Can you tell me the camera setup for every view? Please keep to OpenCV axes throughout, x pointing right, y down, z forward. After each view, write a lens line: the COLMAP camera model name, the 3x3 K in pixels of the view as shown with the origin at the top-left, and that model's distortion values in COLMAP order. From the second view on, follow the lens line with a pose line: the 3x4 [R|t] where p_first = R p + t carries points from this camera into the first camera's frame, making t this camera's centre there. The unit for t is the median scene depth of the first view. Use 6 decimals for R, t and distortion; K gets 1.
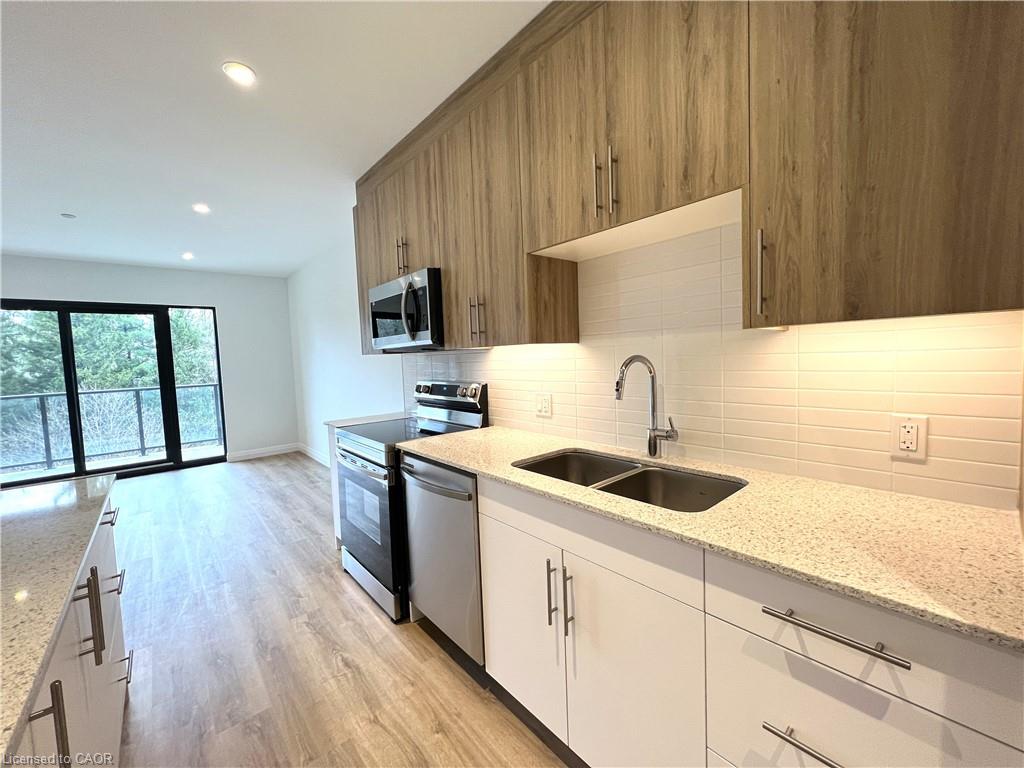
lens RADIAL K [[409.1, 0, 509.4], [0, 409.1, 381.2], [0, 0, 1]] dist [-0.002168, -0.000158]
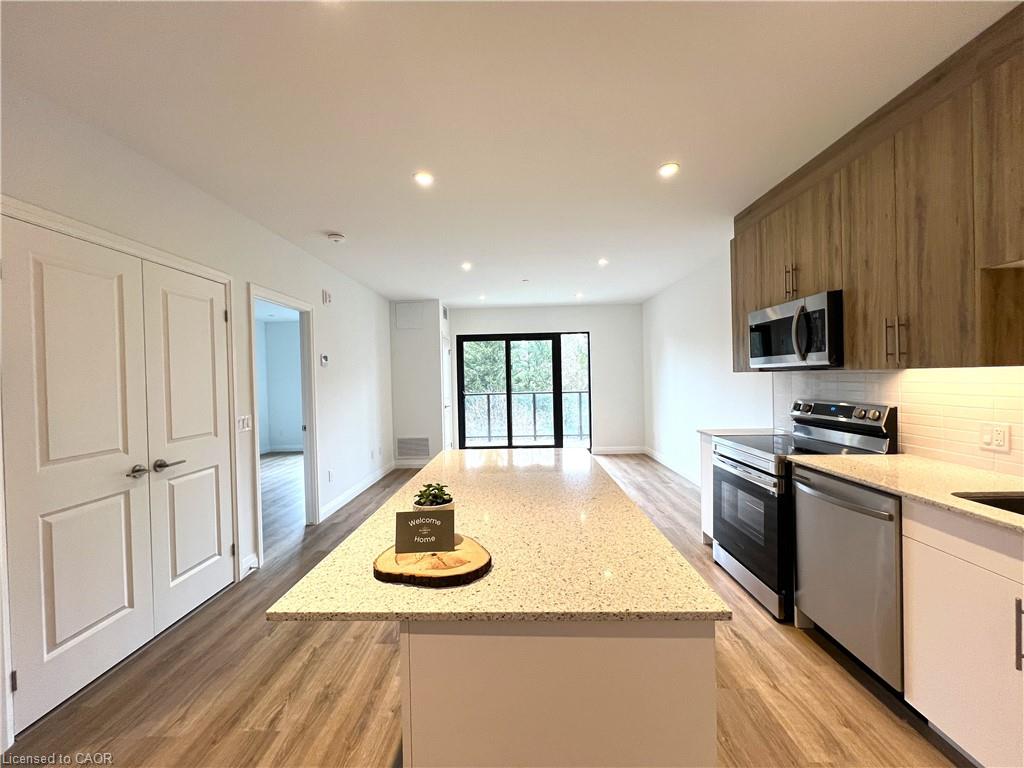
lens RADIAL K [[409.1, 0, 509.4], [0, 409.1, 381.2], [0, 0, 1]] dist [-0.002168, -0.000158]
pose [[0.737222, 0.028269, -0.675059, -0.088255], [-0.048799, 0.998743, -0.011469, 0.001432], [0.673886, 0.041397, 0.737675, -0.296575]]
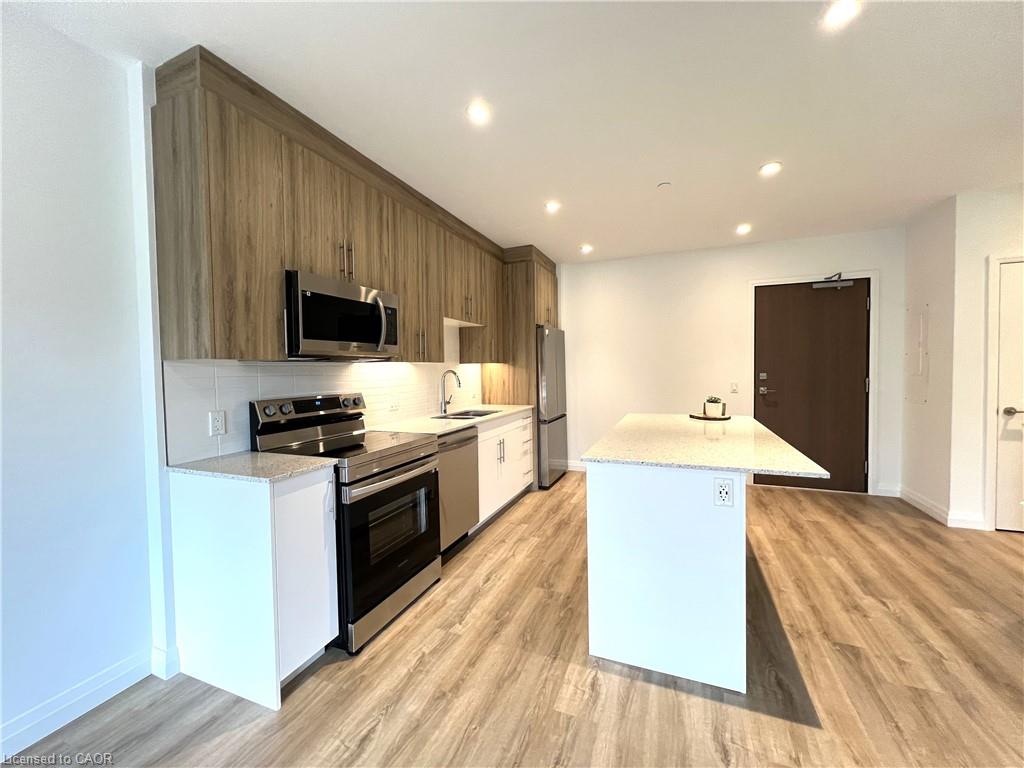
lens RADIAL K [[409.1, 0, 509.4], [0, 409.1, 381.2], [0, 0, 1]] dist [-0.002168, -0.000158]
pose [[-0.446077, 0.020498, 0.894760, -1.447027], [0.090577, 0.995639, 0.022347, -0.015099], [-0.890399, 0.091014, -0.445988, 1.269151]]
